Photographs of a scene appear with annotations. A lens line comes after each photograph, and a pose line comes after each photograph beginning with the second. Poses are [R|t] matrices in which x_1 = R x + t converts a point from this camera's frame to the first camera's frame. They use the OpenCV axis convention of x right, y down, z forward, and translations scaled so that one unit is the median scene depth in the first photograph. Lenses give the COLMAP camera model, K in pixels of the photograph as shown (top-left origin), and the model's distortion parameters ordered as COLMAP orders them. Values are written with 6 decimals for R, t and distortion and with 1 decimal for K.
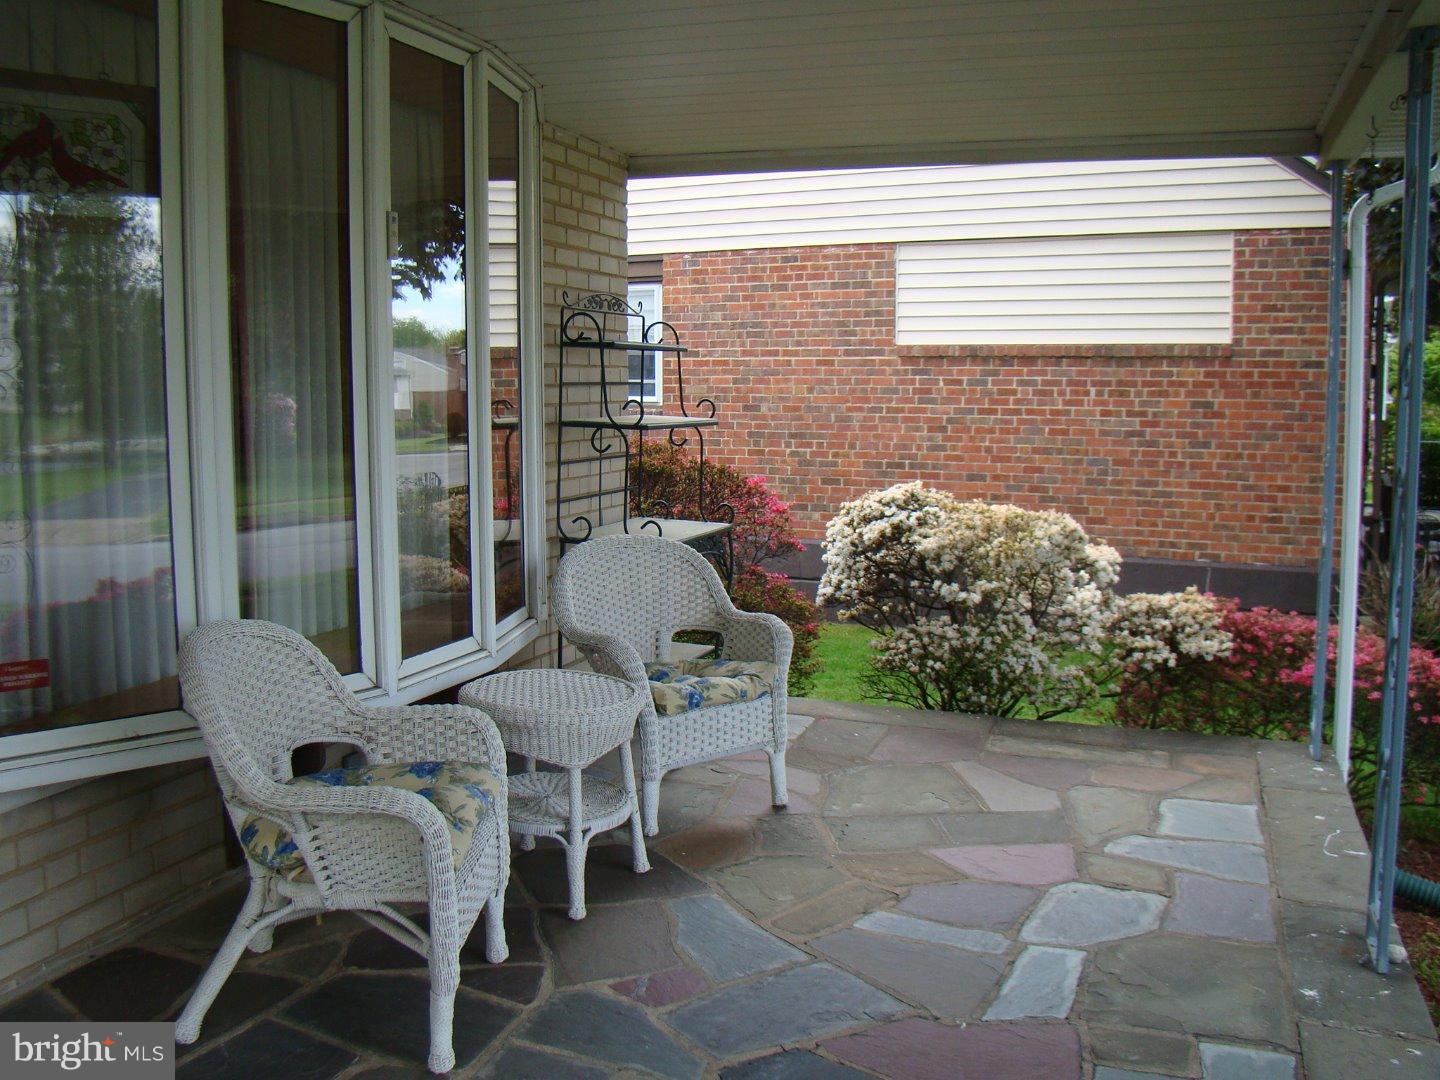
lens RADIAL K [[1312.8, 0, 720.0], [0, 1312.8, 540.0], [0, 0, 1]] dist [0.001944, -0.001685]
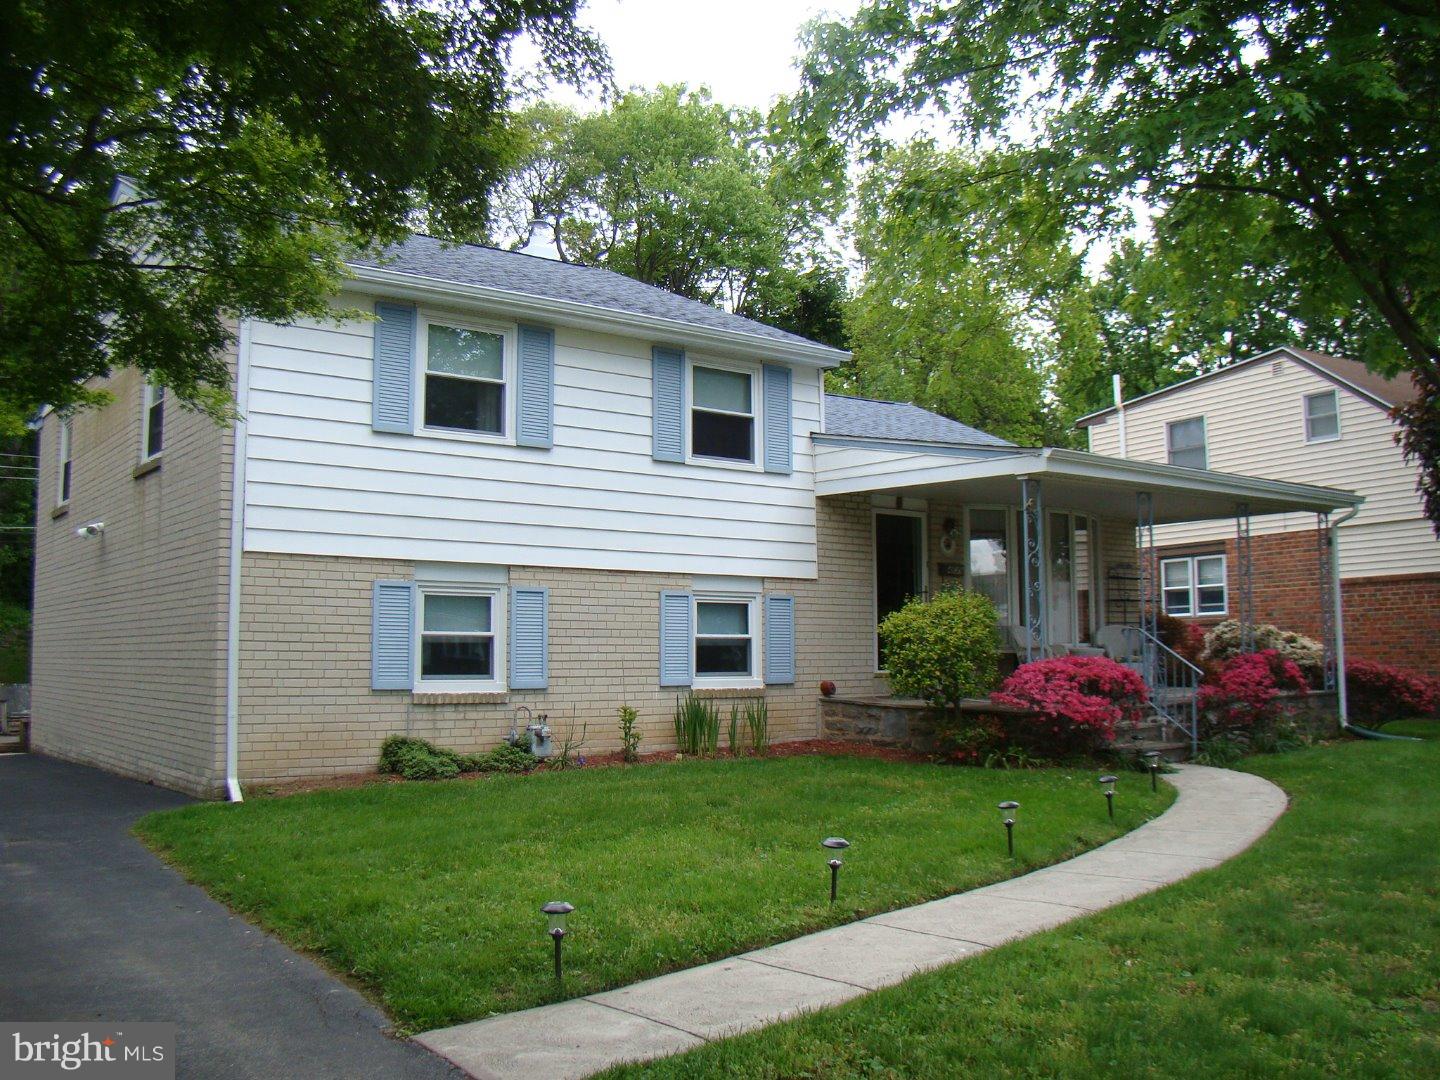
lens RADIAL K [[1312.8, 0, 720.0], [0, 1312.8, 540.0], [0, 0, 1]] dist [0.001944, -0.001685]
pose [[0.836434, -0.056906, -0.545105, 0.459886], [-0.060724, 0.978849, -0.195364, 0.246250], [0.544693, 0.196511, 0.815287, -1.172231]]
